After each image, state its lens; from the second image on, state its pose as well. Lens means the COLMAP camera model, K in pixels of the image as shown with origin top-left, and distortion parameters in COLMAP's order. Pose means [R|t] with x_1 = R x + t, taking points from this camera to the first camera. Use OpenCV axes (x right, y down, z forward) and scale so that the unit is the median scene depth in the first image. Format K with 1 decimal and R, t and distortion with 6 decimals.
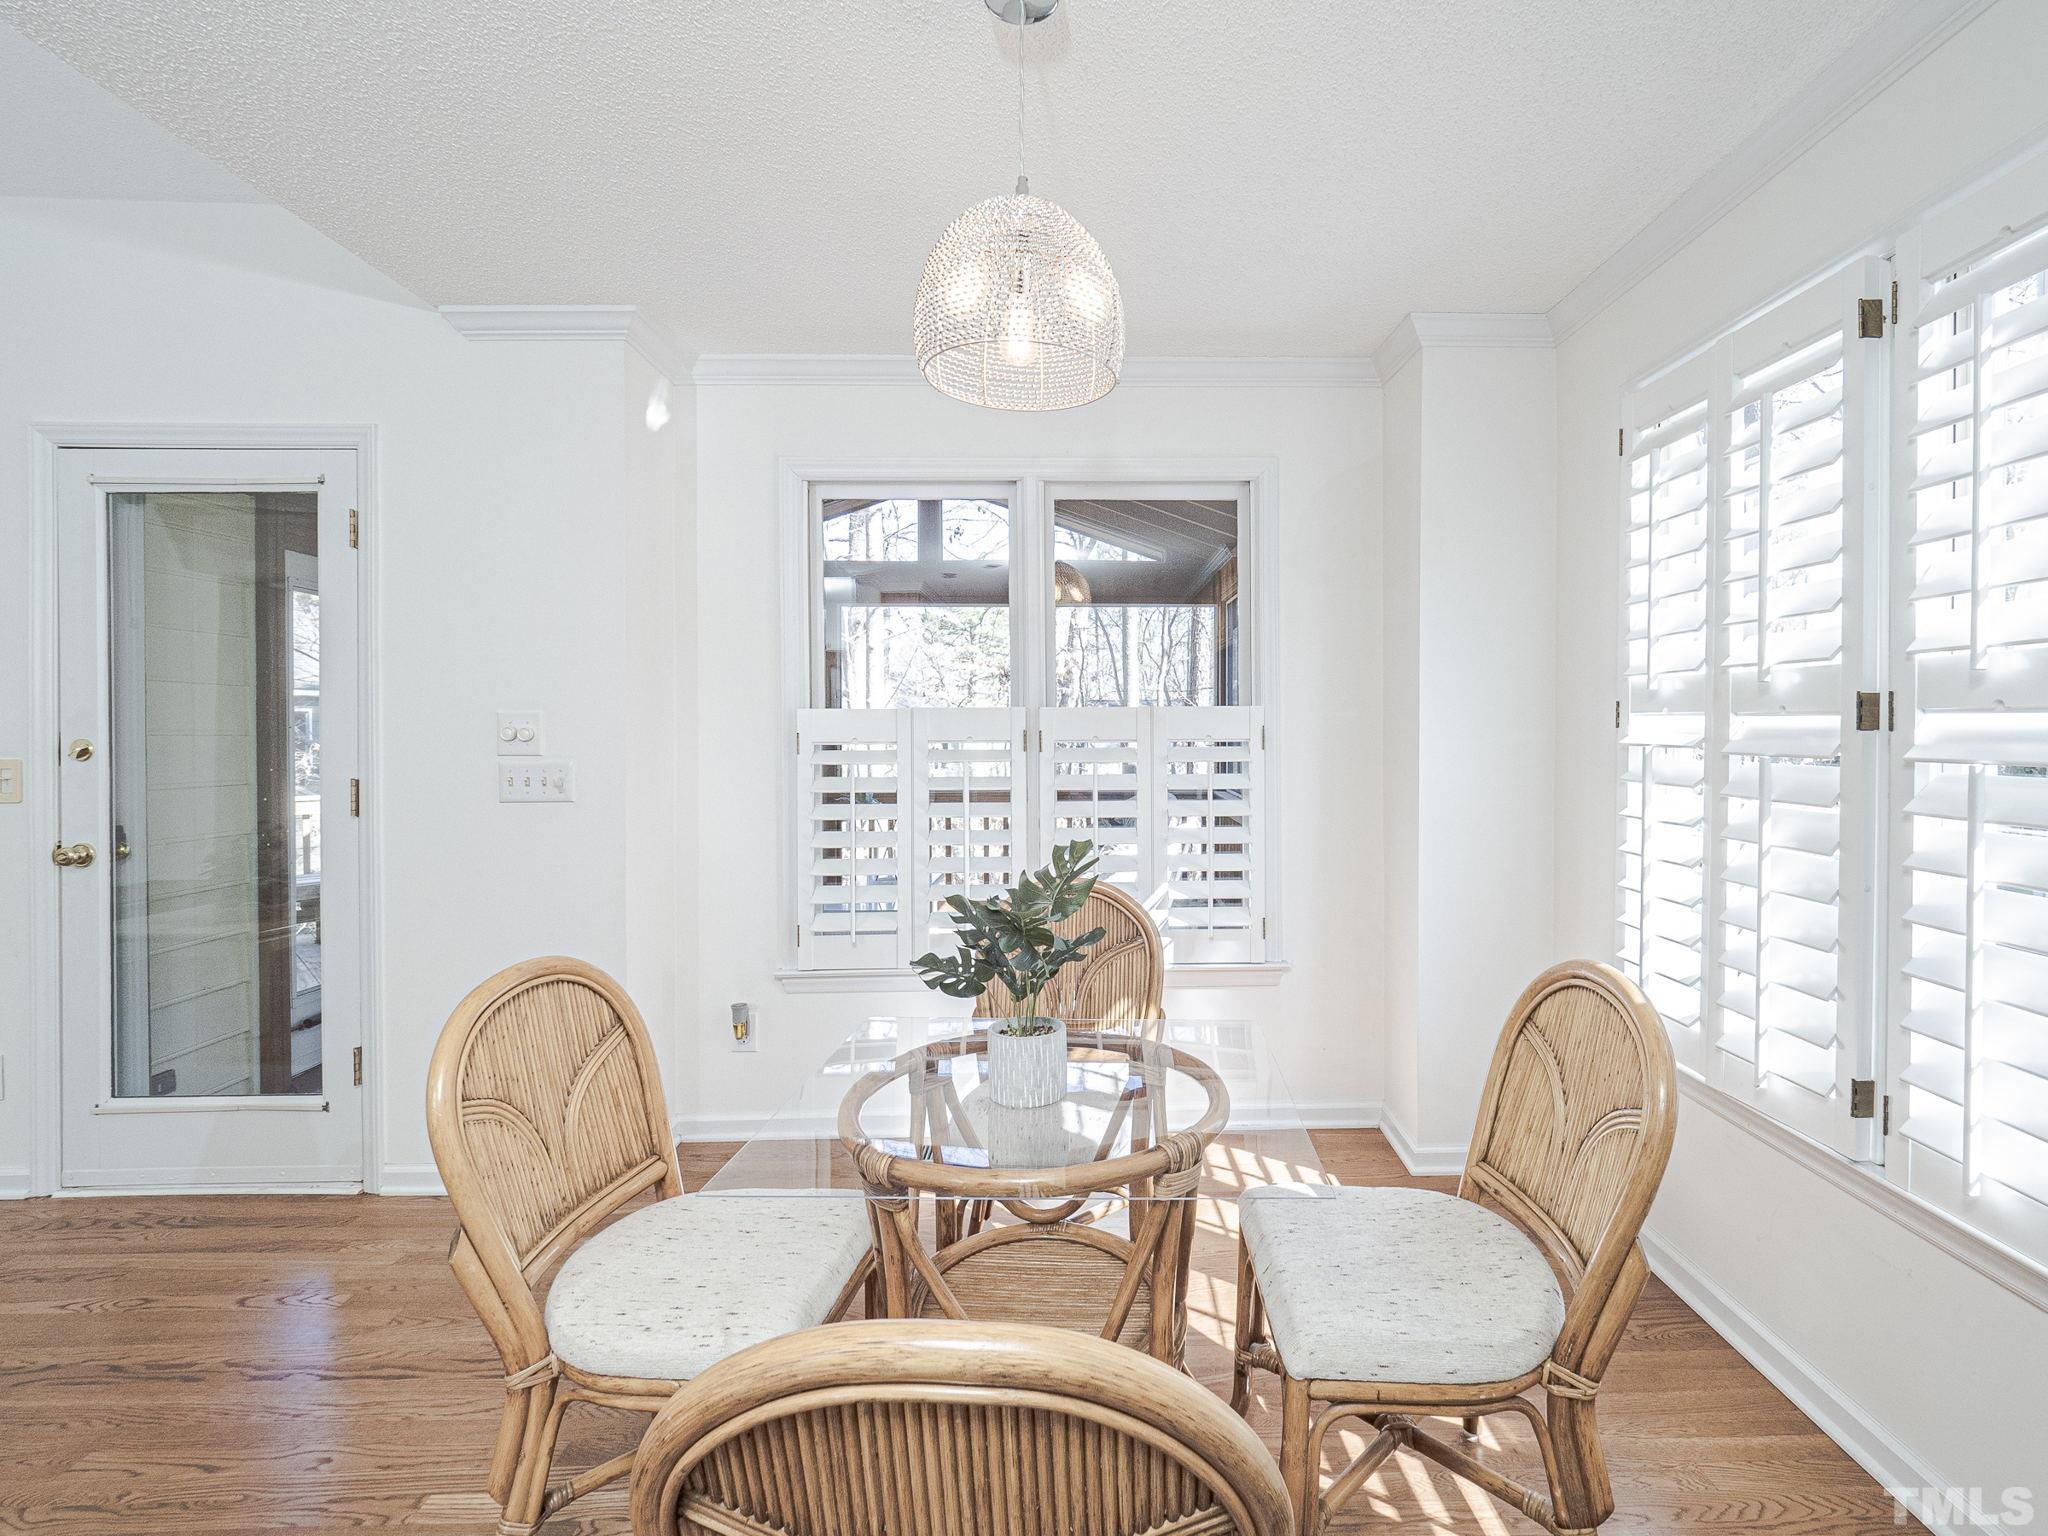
lens RADIAL K [[950.6, 0, 1093.1], [0, 950.6, 730.1], [0, 0, 1]] dist [-0.013802, -0.000156]
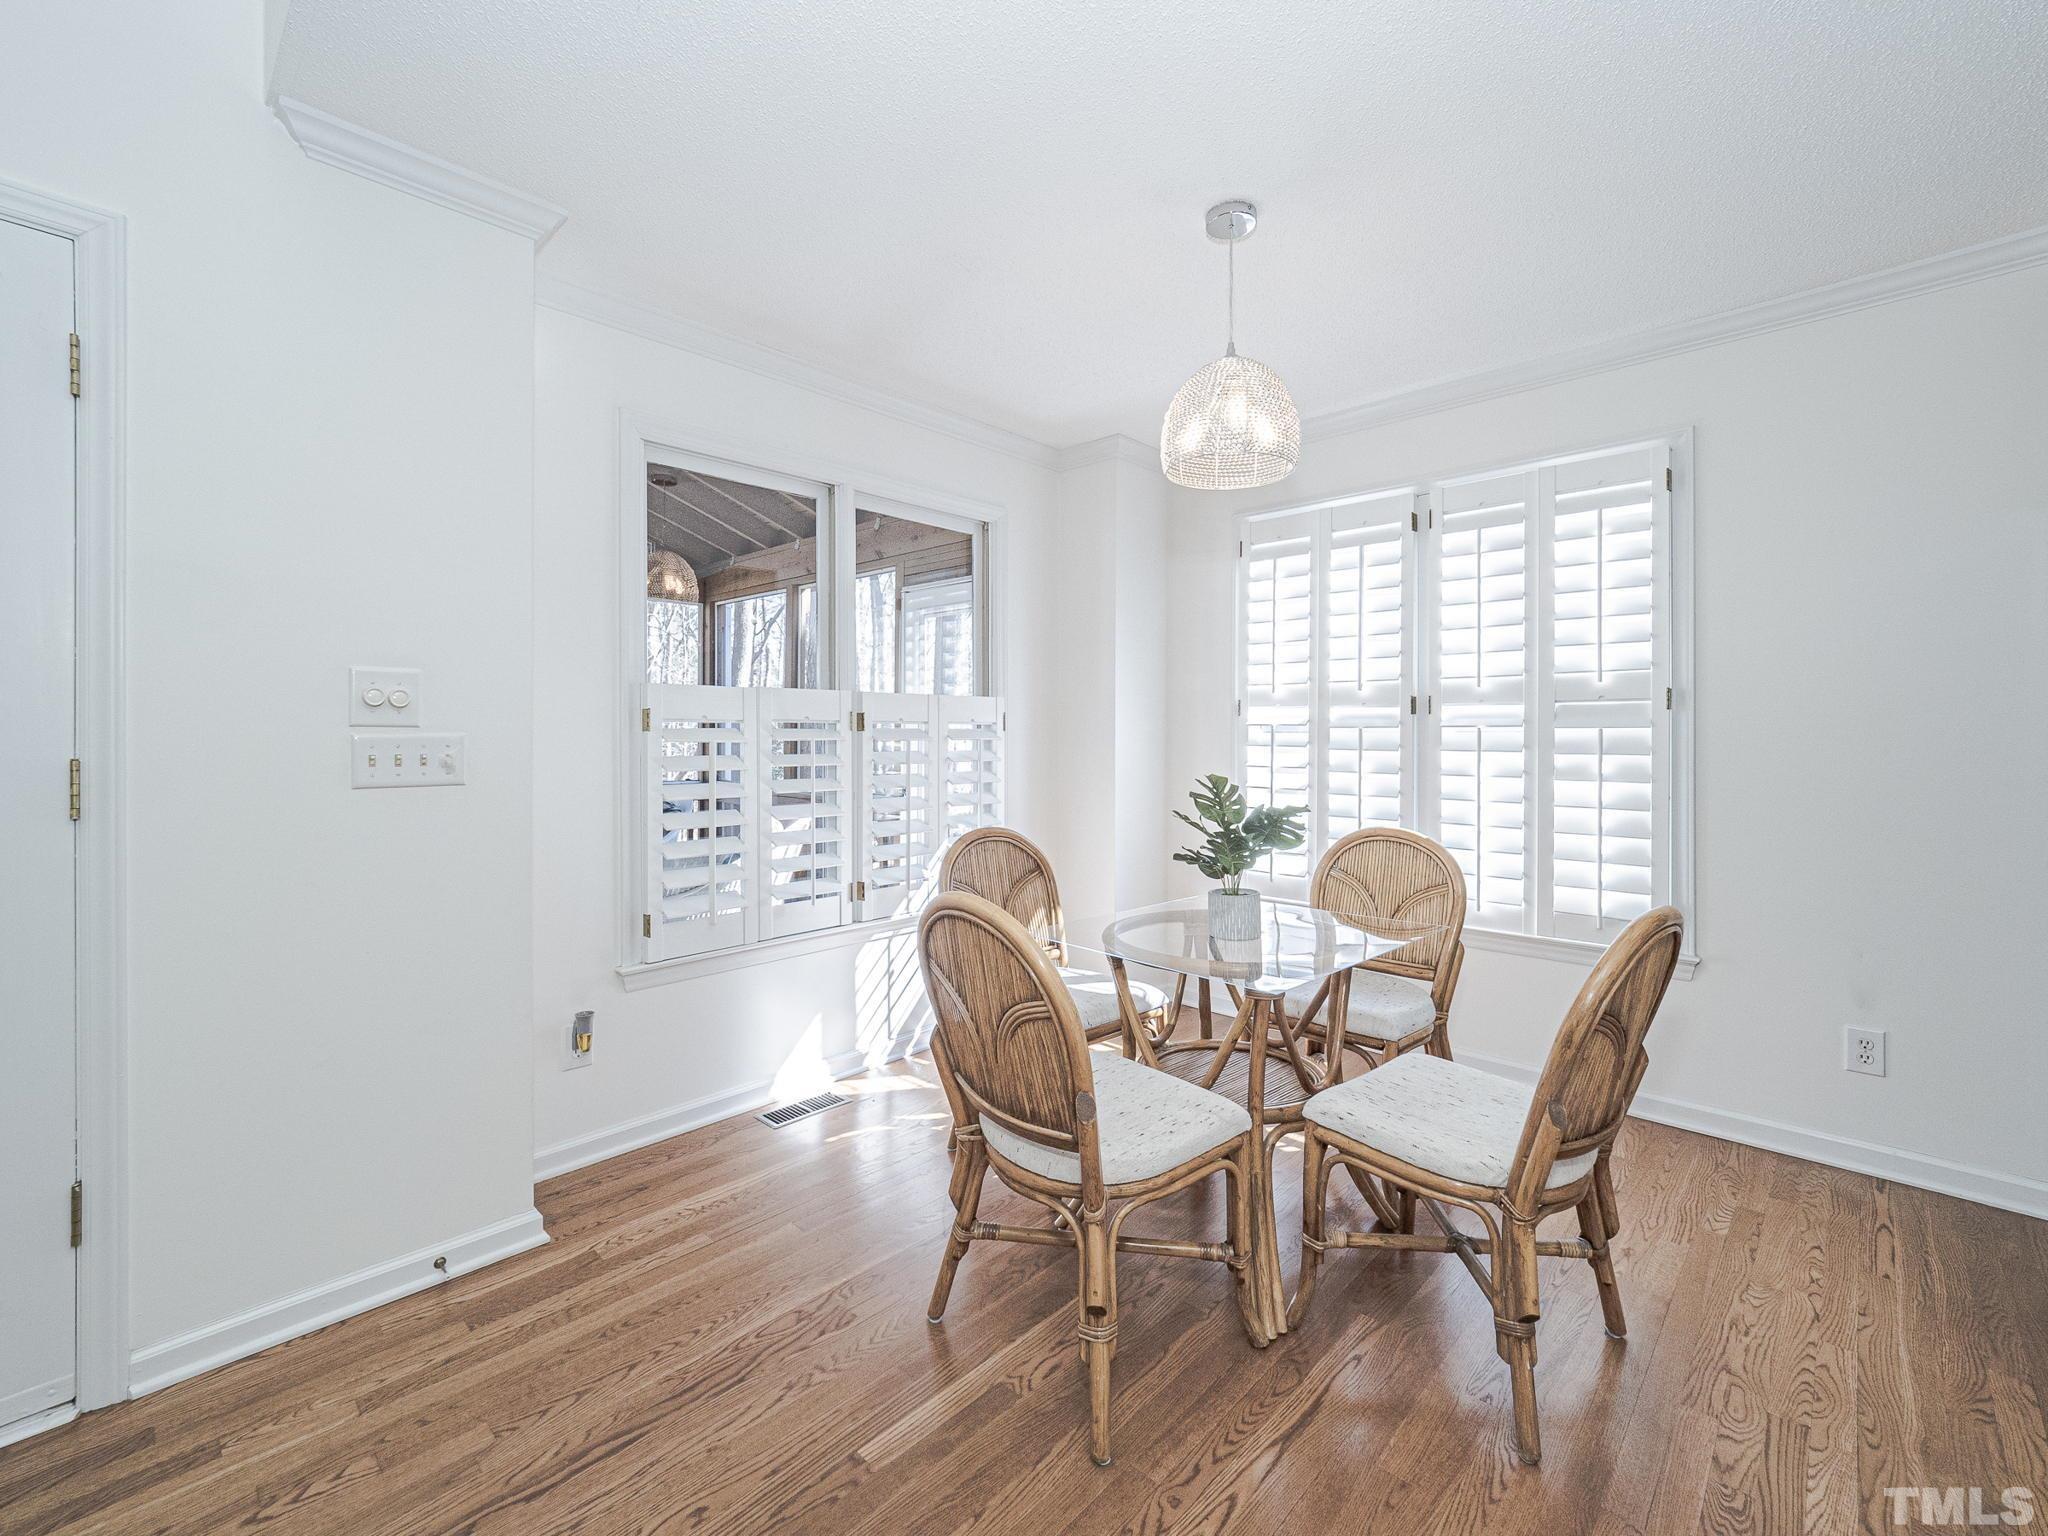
lens RADIAL K [[886.9, 0, 1030.8], [0, 886.9, 733.5], [0, 0, 1]] dist [0.002030, 0.001495]
pose [[0.702986, 0.004910, 0.711187, -0.778133], [-0.003743, 0.999988, -0.003204, 0.034068], [-0.711194, -0.000410, 0.702996, 0.125950]]
